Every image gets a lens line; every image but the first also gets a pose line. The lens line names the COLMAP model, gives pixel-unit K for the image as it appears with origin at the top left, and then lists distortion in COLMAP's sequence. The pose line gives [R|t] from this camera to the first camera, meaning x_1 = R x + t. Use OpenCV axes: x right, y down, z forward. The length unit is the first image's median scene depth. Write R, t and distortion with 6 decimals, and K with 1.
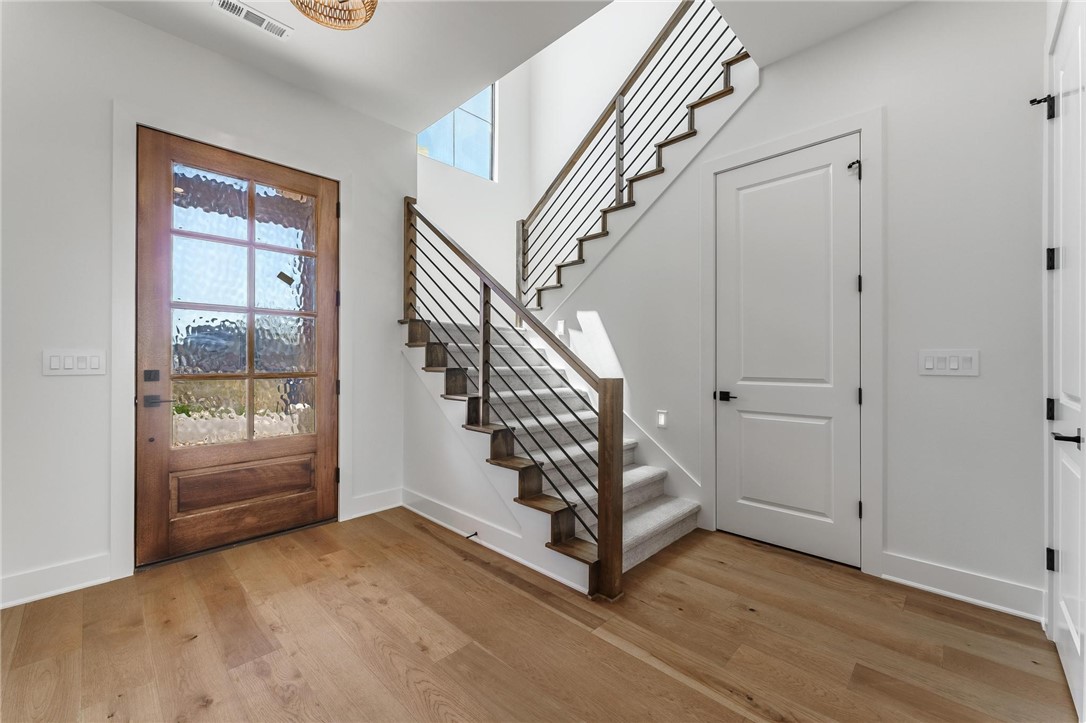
lens RADIAL K [[435.3, 0, 544.6], [0, 435.3, 359.5], [0, 0, 1]] dist [0.001734, 0.000060]
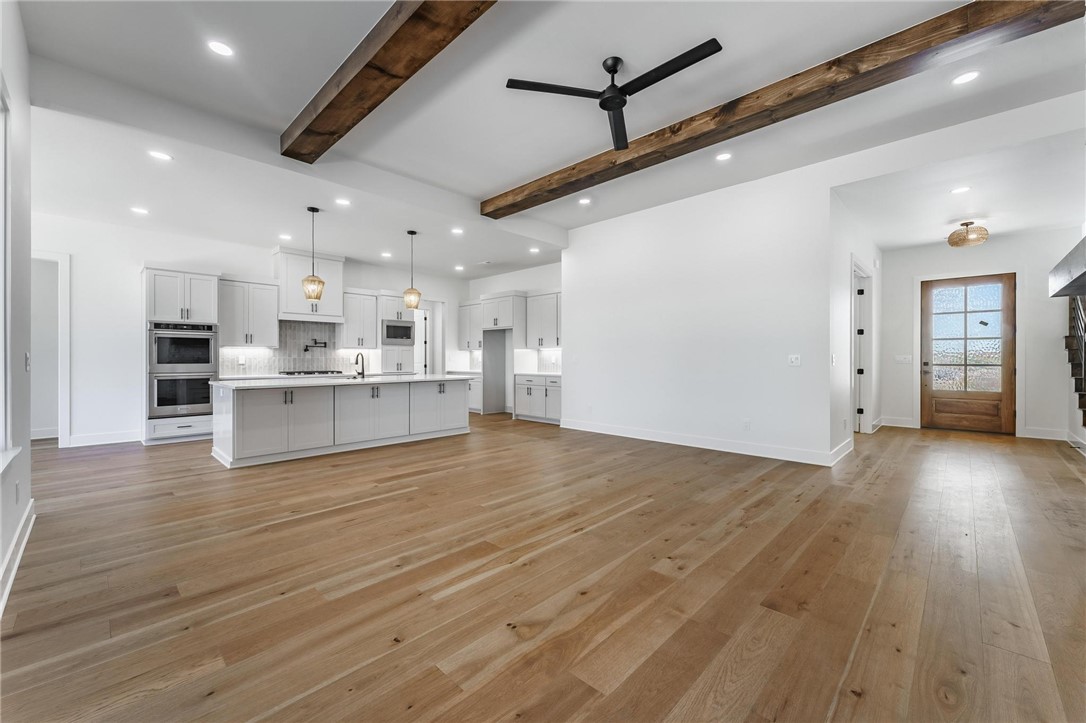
lens RADIAL K [[435.3, 0, 544.6], [0, 435.3, 359.5], [0, 0, 1]] dist [0.001734, 0.000060]
pose [[-0.002294, 0.001112, -0.999997, 1.605238], [0.002999, 0.999995, 0.001106, -0.003560], [0.999993, -0.002997, -0.002297, -1.233637]]
